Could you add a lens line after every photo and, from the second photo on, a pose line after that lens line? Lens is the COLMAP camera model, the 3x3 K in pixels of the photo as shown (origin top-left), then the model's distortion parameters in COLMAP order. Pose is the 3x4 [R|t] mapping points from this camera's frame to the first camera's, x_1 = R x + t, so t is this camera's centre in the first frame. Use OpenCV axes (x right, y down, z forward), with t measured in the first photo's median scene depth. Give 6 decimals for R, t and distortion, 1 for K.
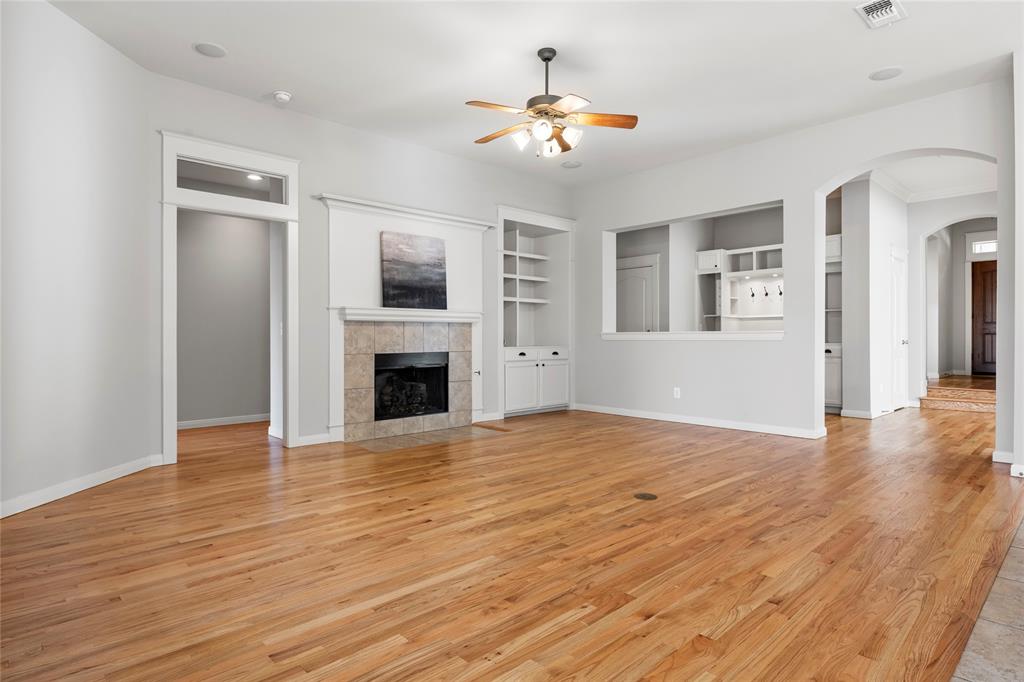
lens RADIAL K [[551.5, 0, 512.0], [0, 551.5, 341.0], [0, 0, 1]] dist [-0.002675, -0.000560]
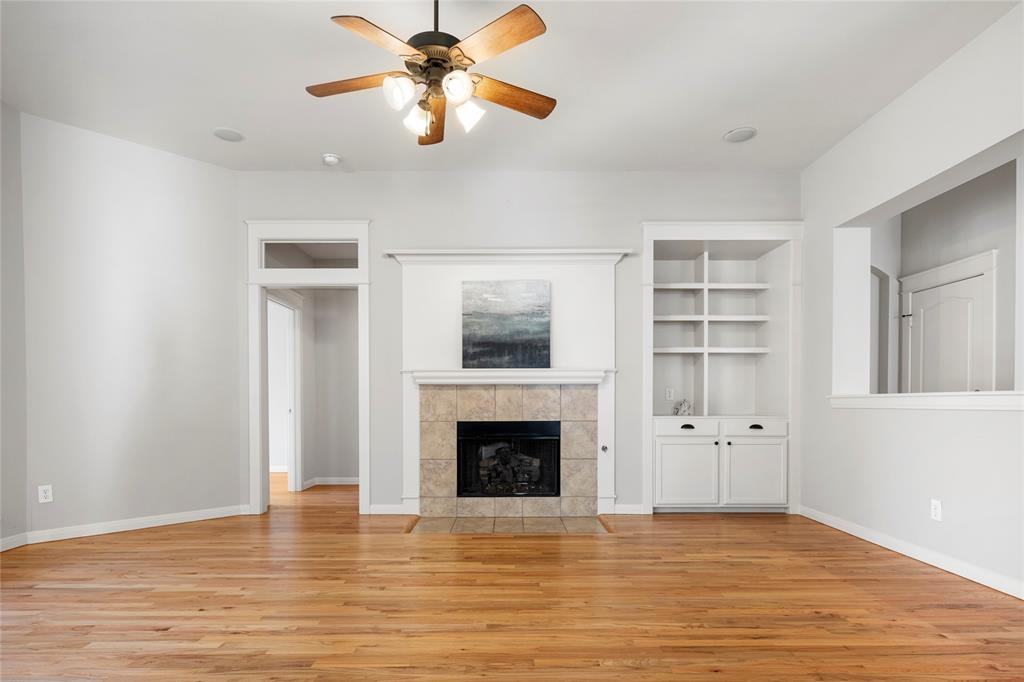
lens RADIAL K [[556.0, 0, 511.1], [0, 556.0, 407.9], [0, 0, 1]] dist [-0.002578, -0.000851]
pose [[0.736497, 0.007584, -0.676398, 0.405406], [-0.005227, 0.999971, 0.005519, -0.003612], [0.676420, -0.000529, 0.736516, 0.389465]]
